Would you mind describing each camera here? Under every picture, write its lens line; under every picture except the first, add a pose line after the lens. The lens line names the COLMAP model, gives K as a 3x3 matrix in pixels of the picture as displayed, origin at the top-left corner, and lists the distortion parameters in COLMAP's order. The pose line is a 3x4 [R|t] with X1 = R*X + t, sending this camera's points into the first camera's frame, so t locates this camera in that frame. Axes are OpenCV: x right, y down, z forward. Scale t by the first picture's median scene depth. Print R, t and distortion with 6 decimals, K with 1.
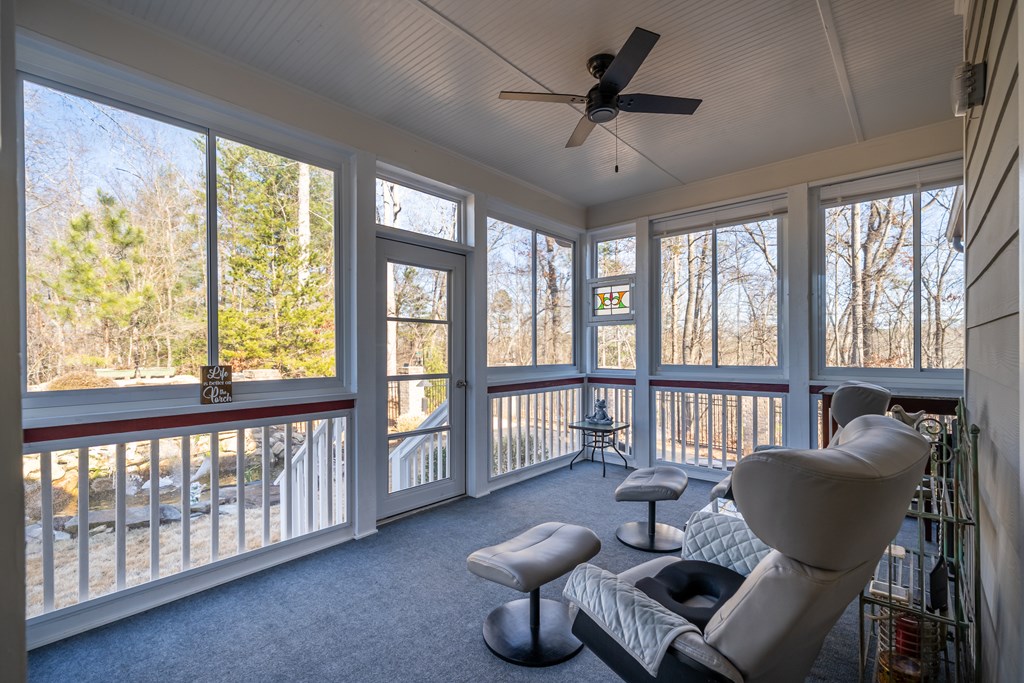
lens RADIAL K [[461.1, 0, 513.1], [0, 461.1, 348.4], [0, 0, 1]] dist [-0.000476, -0.000017]
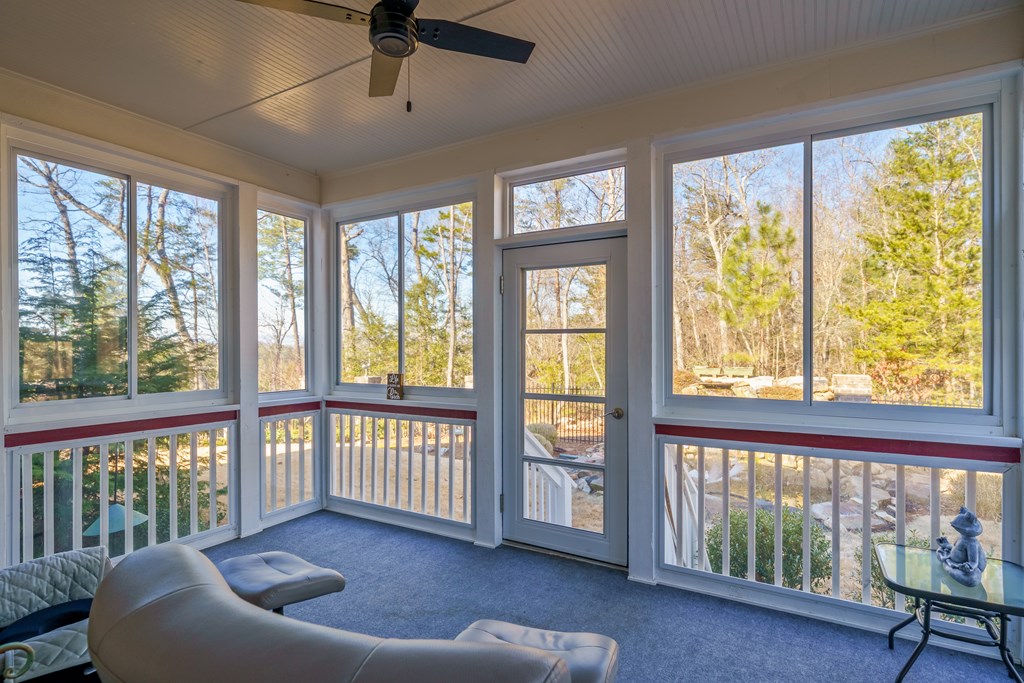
lens RADIAL K [[512.8, 0, 512.0], [0, 512.8, 341.5], [0, 0, 1]] dist [-0.001010, -0.000301]
pose [[0.189726, -0.006049, -0.981818, 0.753293], [0.006177, 0.999969, -0.004968, -0.039525], [0.981818, -0.005122, 0.189757, 0.782093]]
